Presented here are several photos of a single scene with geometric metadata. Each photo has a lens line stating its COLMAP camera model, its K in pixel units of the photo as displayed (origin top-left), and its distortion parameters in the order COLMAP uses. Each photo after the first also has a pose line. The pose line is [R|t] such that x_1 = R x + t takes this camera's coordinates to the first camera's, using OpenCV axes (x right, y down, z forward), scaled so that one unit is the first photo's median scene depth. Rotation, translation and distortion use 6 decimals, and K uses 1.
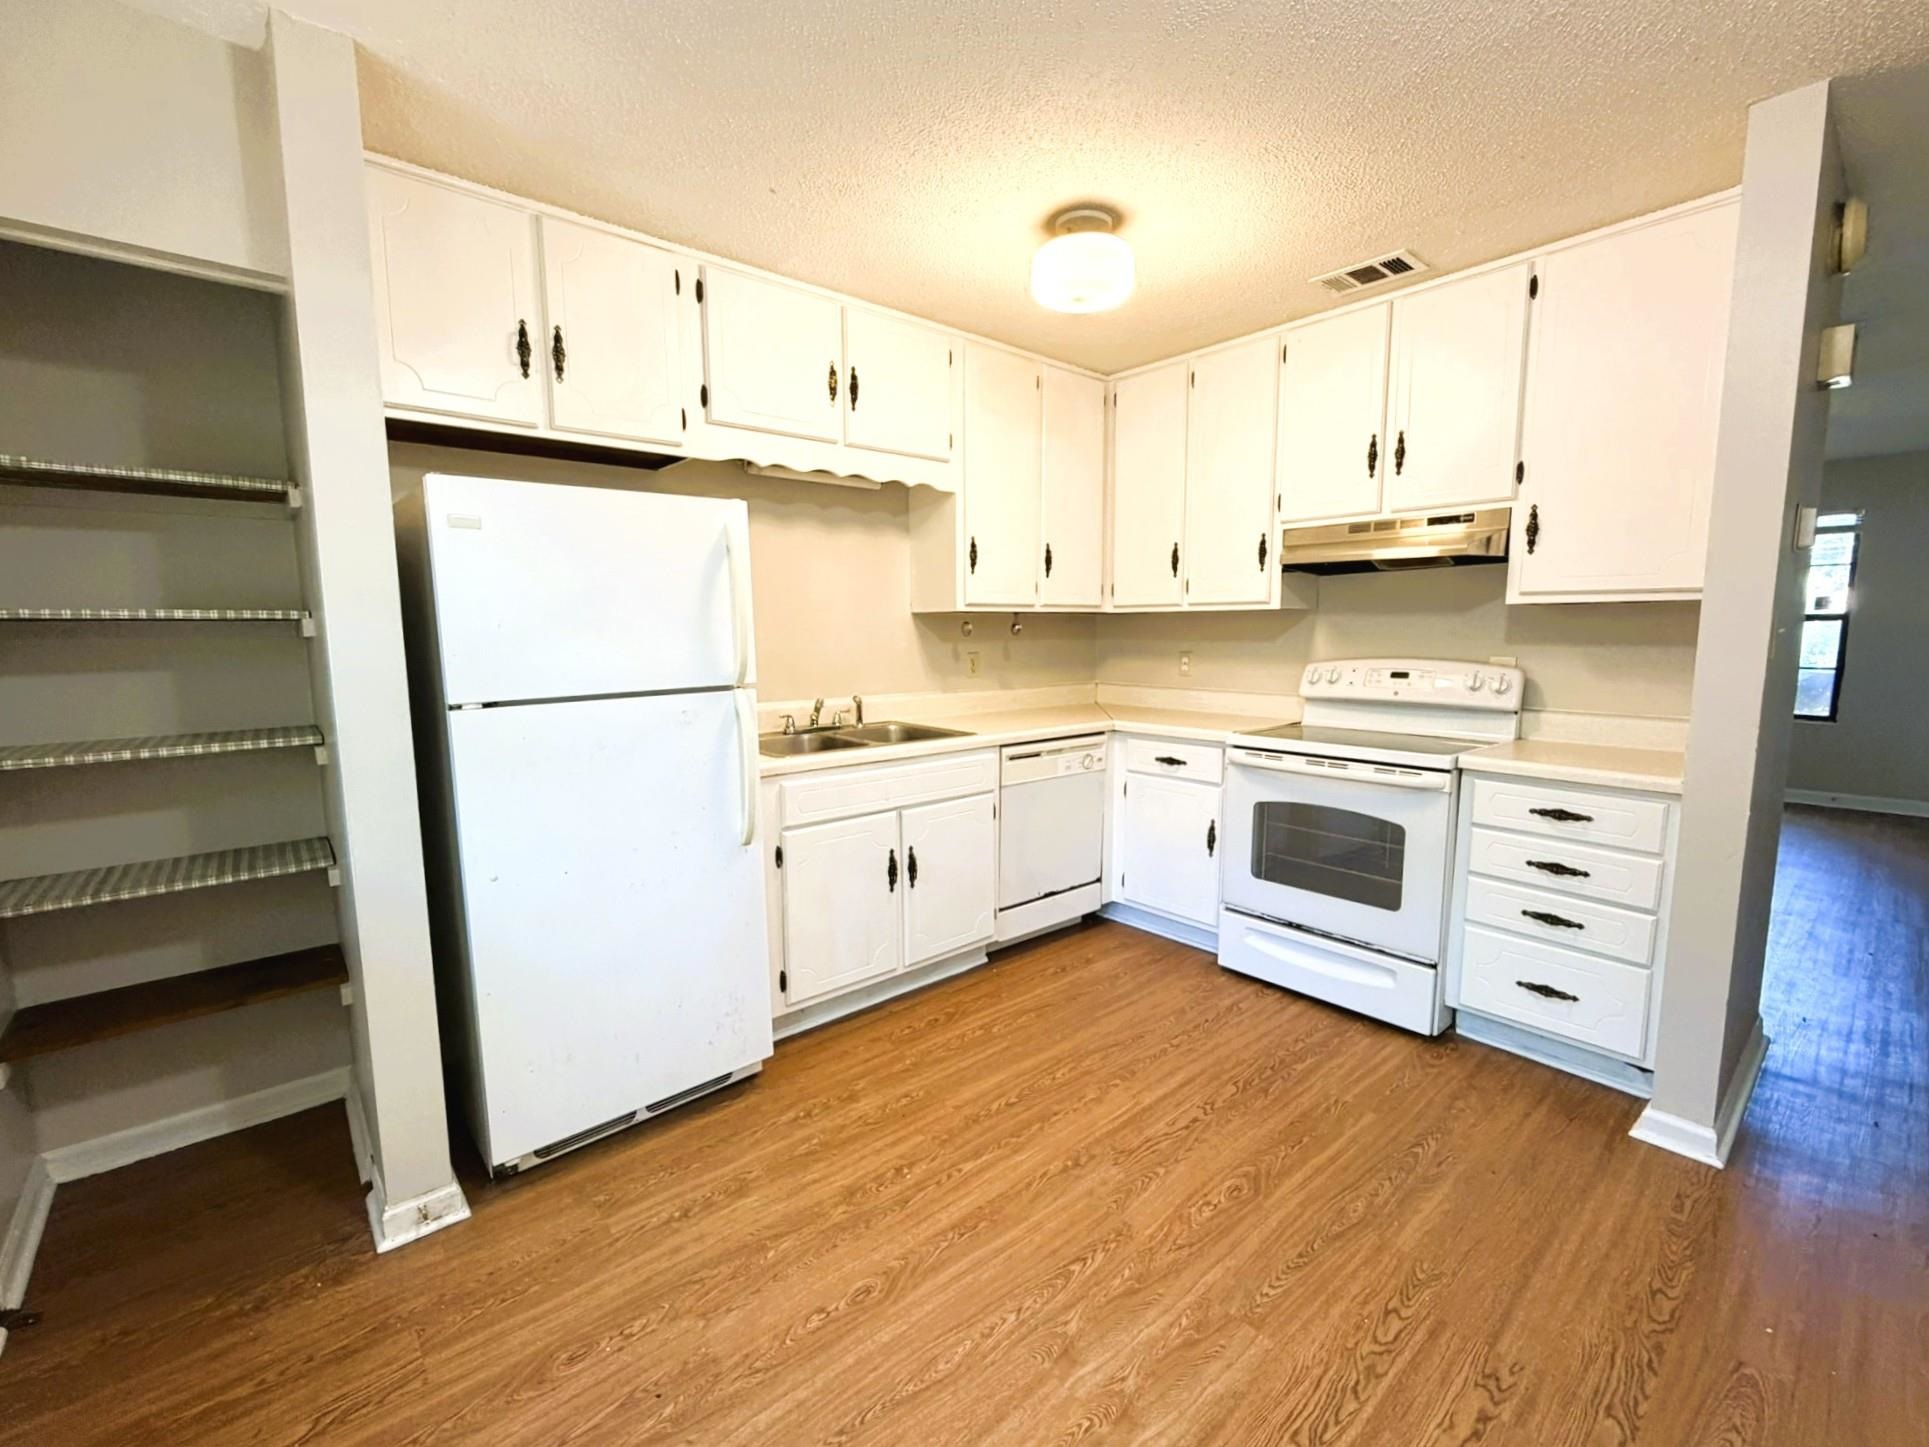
lens RADIAL K [[818.4, 0, 958.9], [0, 818.4, 724.3], [0, 0, 1]] dist [-0.000051, -0.000148]
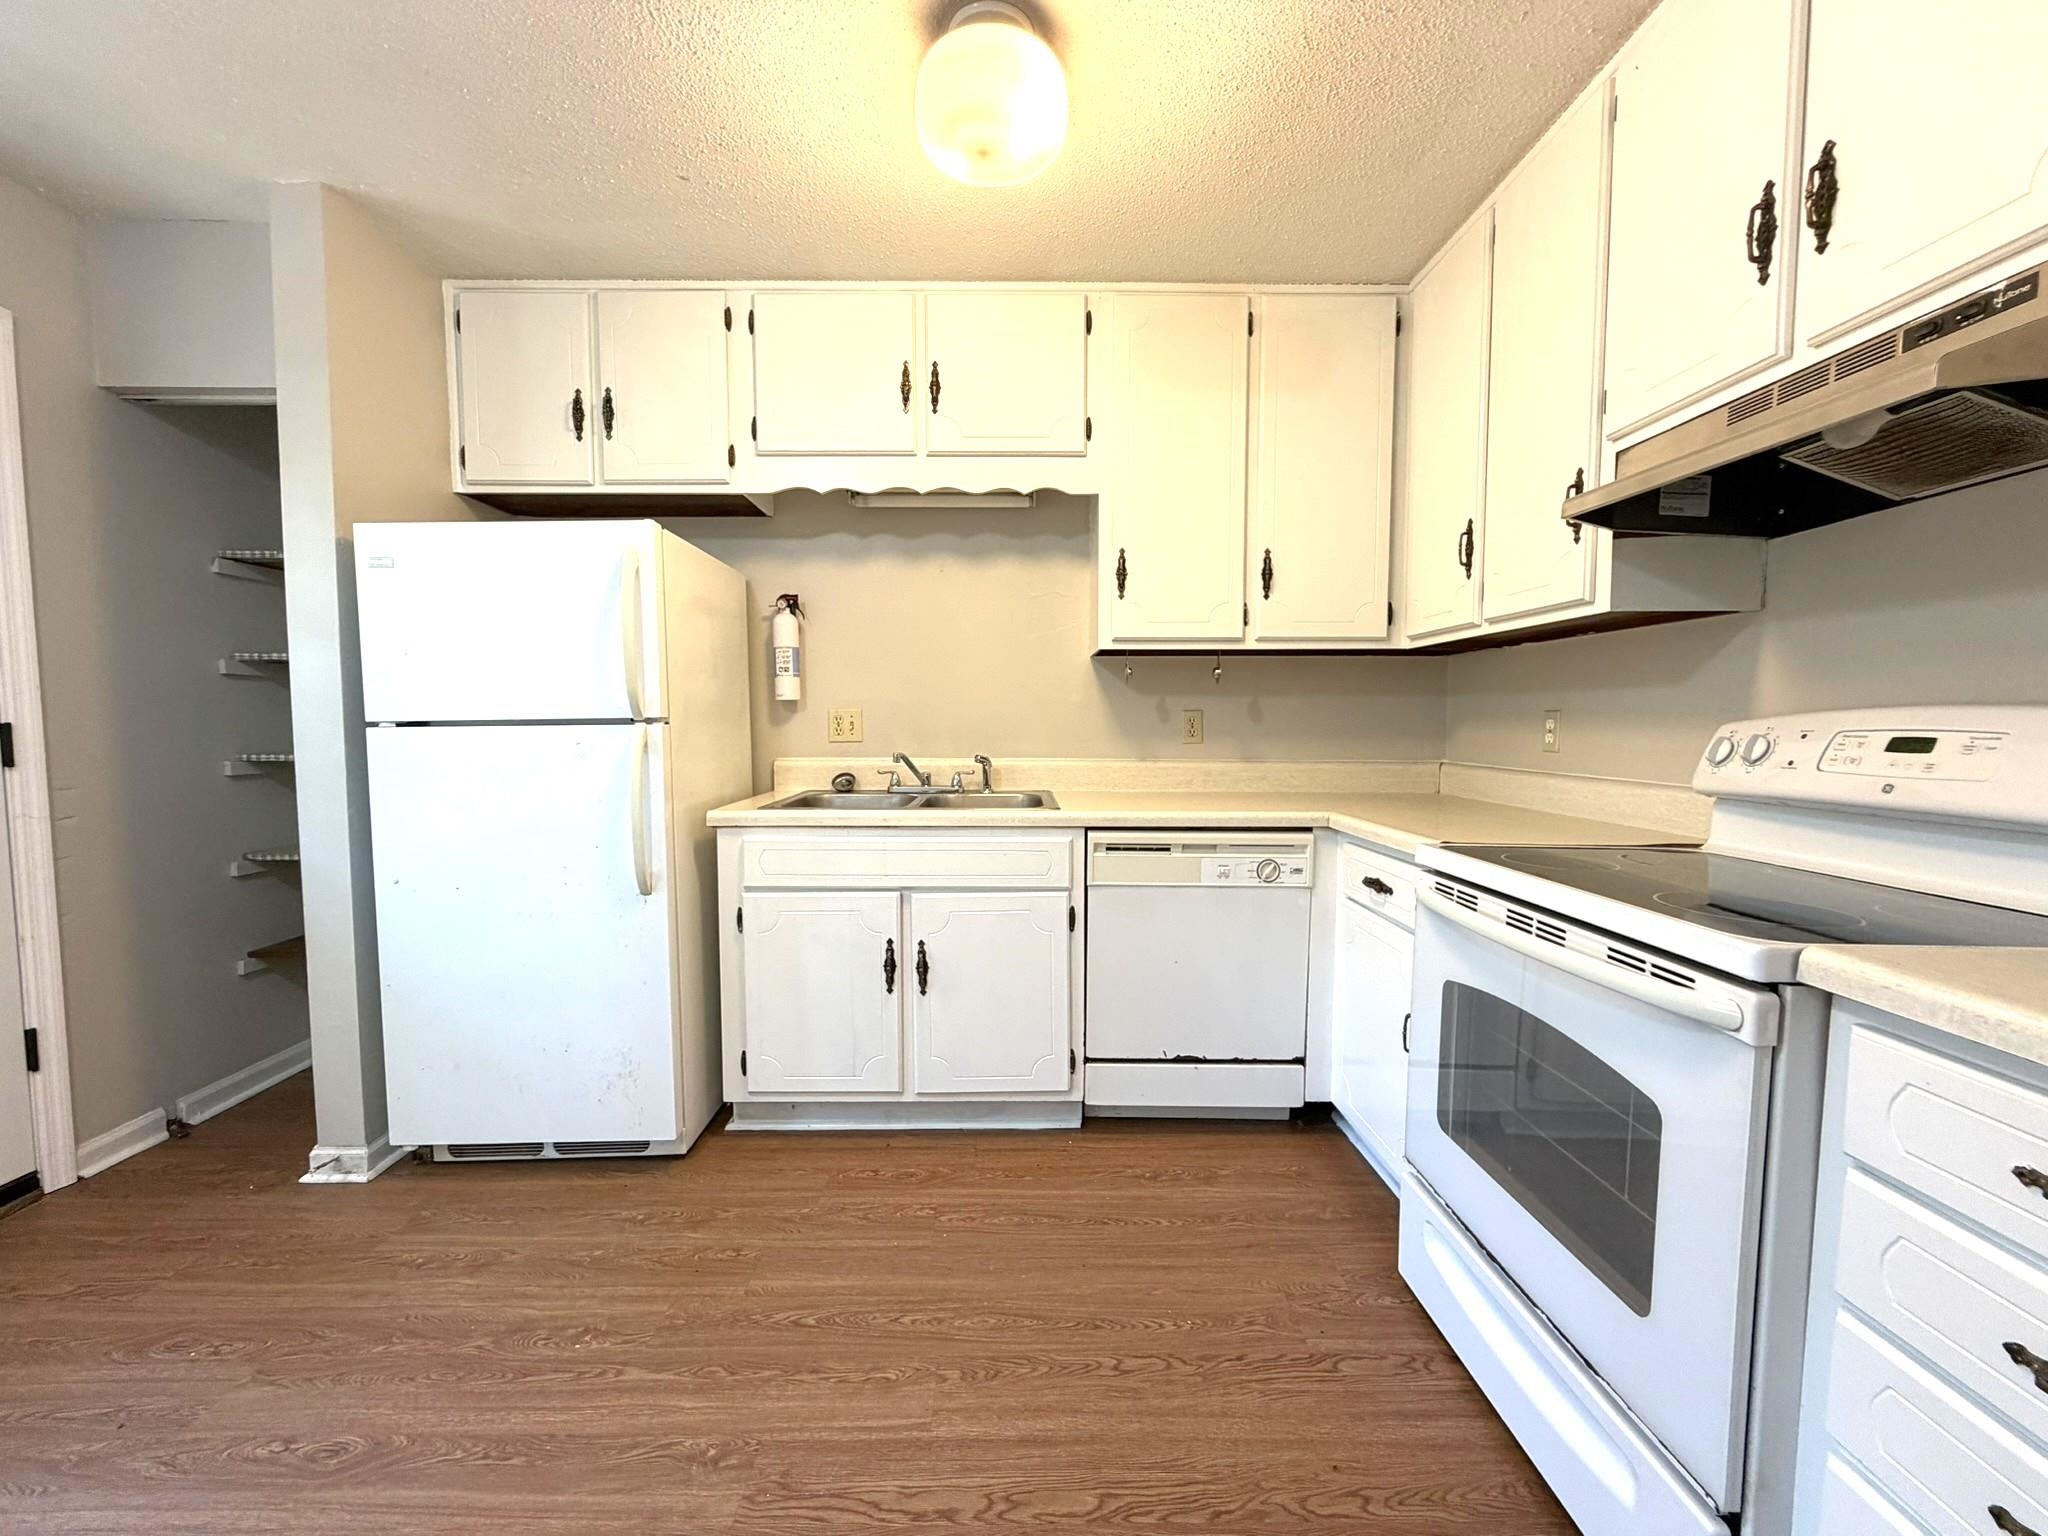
lens RADIAL K [[817.3, 0, 1017.0], [0, 817.3, 768.7], [0, 0, 1]] dist [-0.000820, 0.000247]
pose [[0.761434, 0.044615, -0.646705, 0.557512], [-0.081853, 0.996261, -0.027645, -0.001115], [0.643054, 0.073985, 0.762239, 0.490956]]
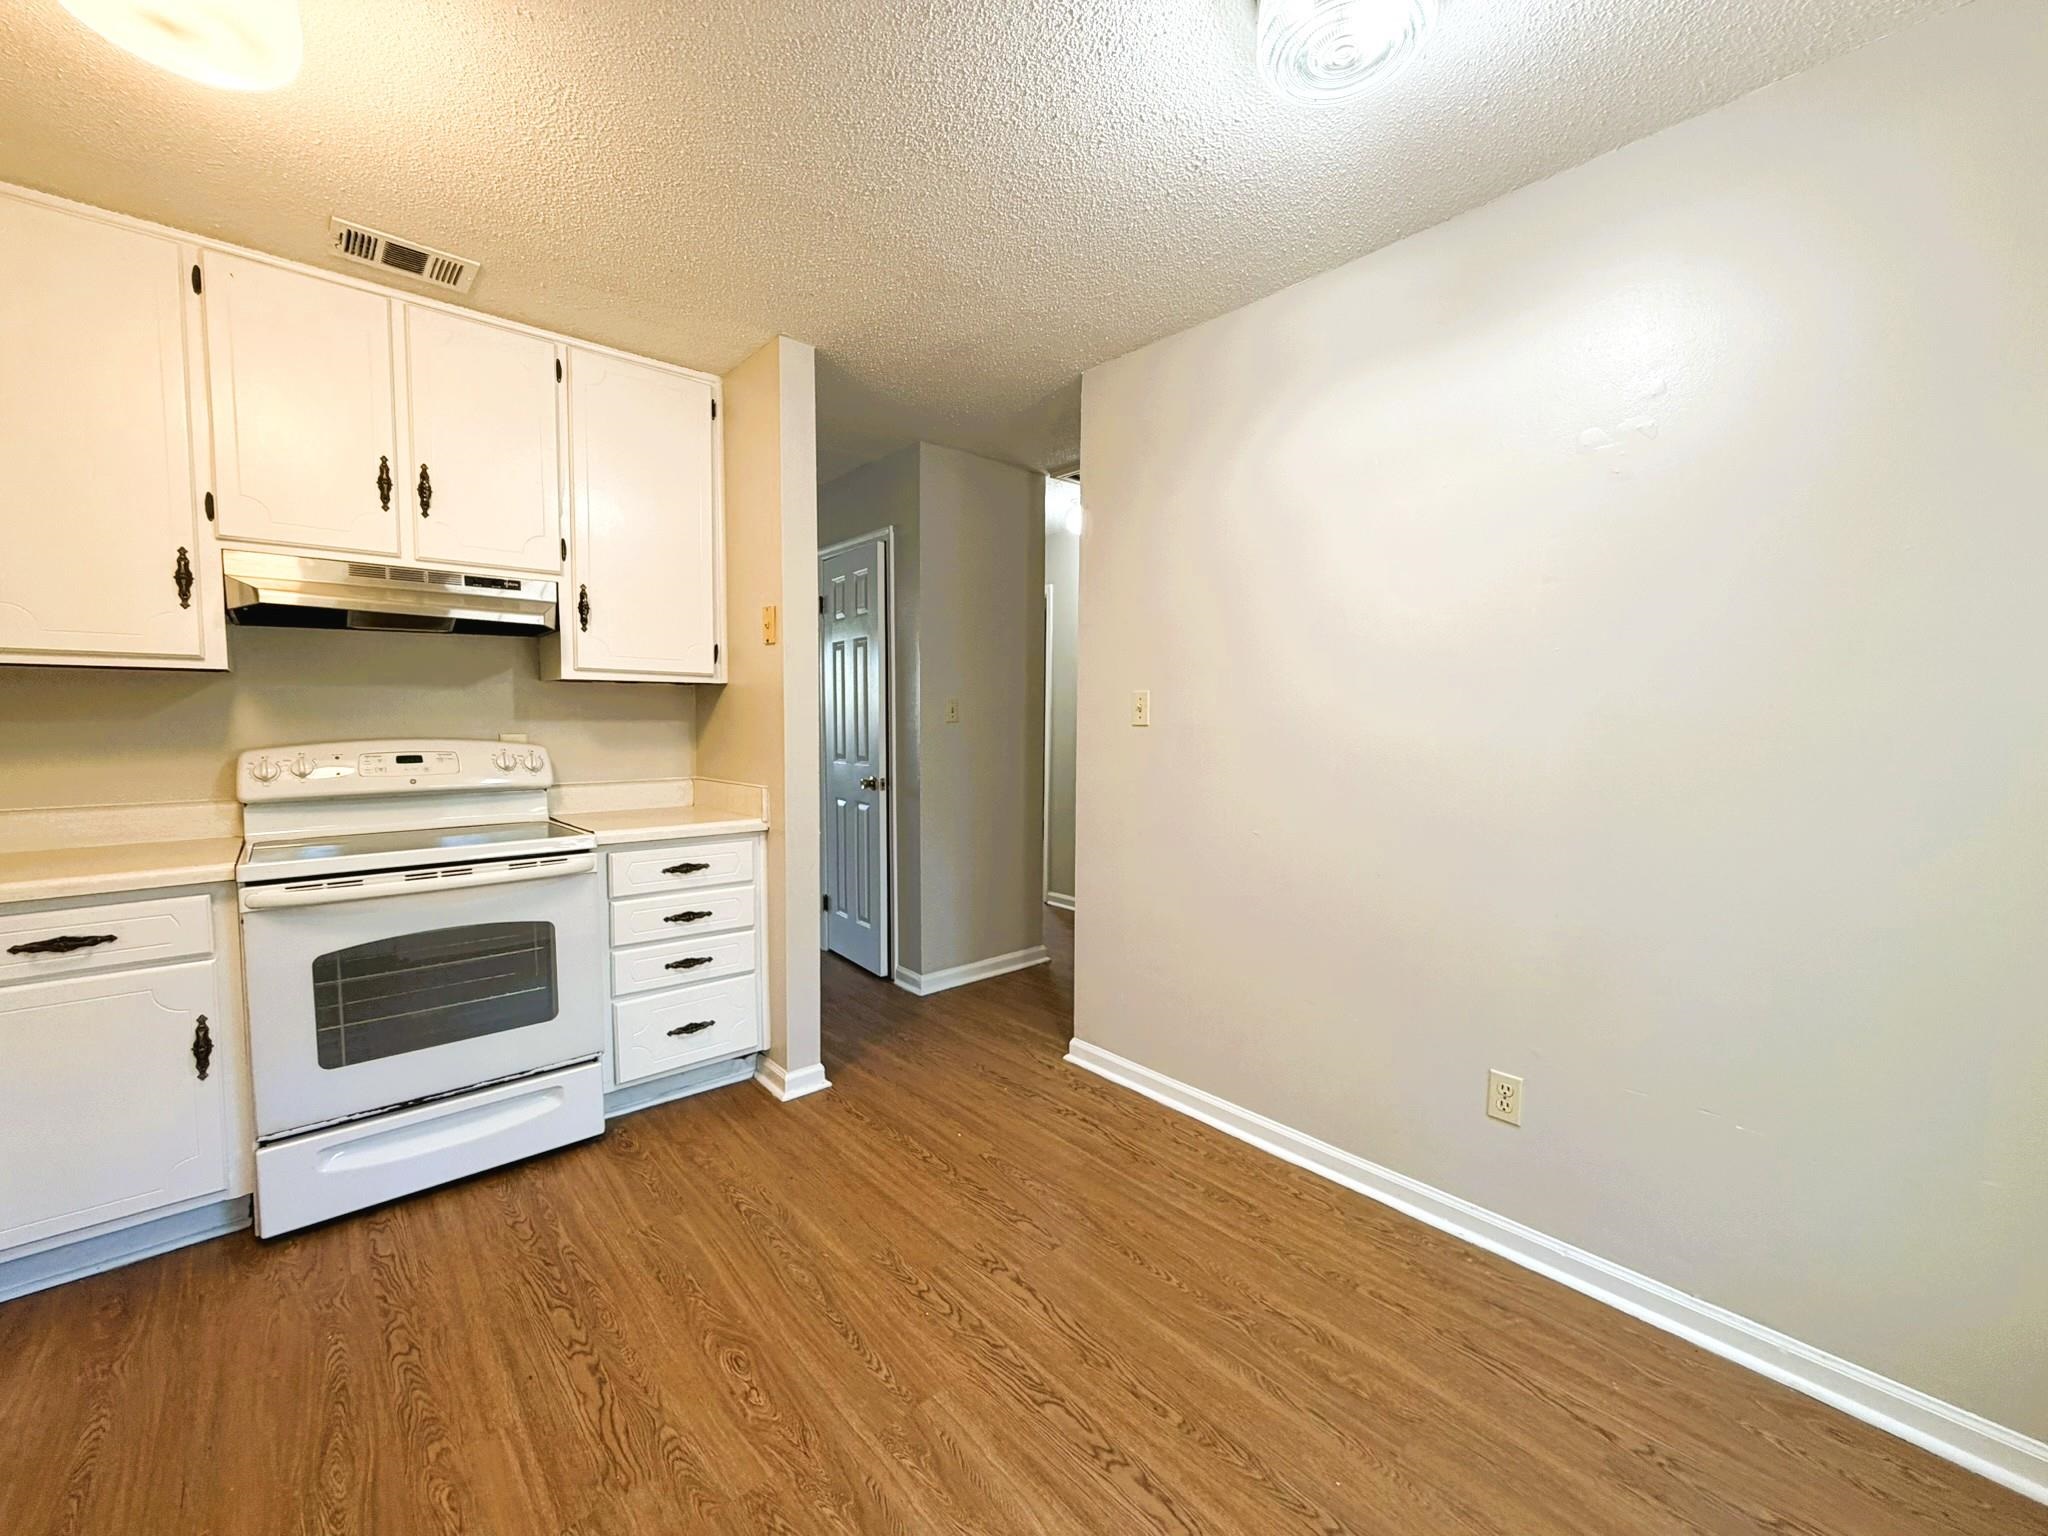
lens RADIAL K [[817.3, 0, 1017.0], [0, 817.3, 768.7], [0, 0, 1]] dist [-0.000820, 0.000247]
pose [[-0.018252, -0.058488, 0.998121, -0.347050], [0.114369, 0.991613, 0.060198, -0.036570], [-0.993271, 0.115253, -0.011410, 0.489482]]
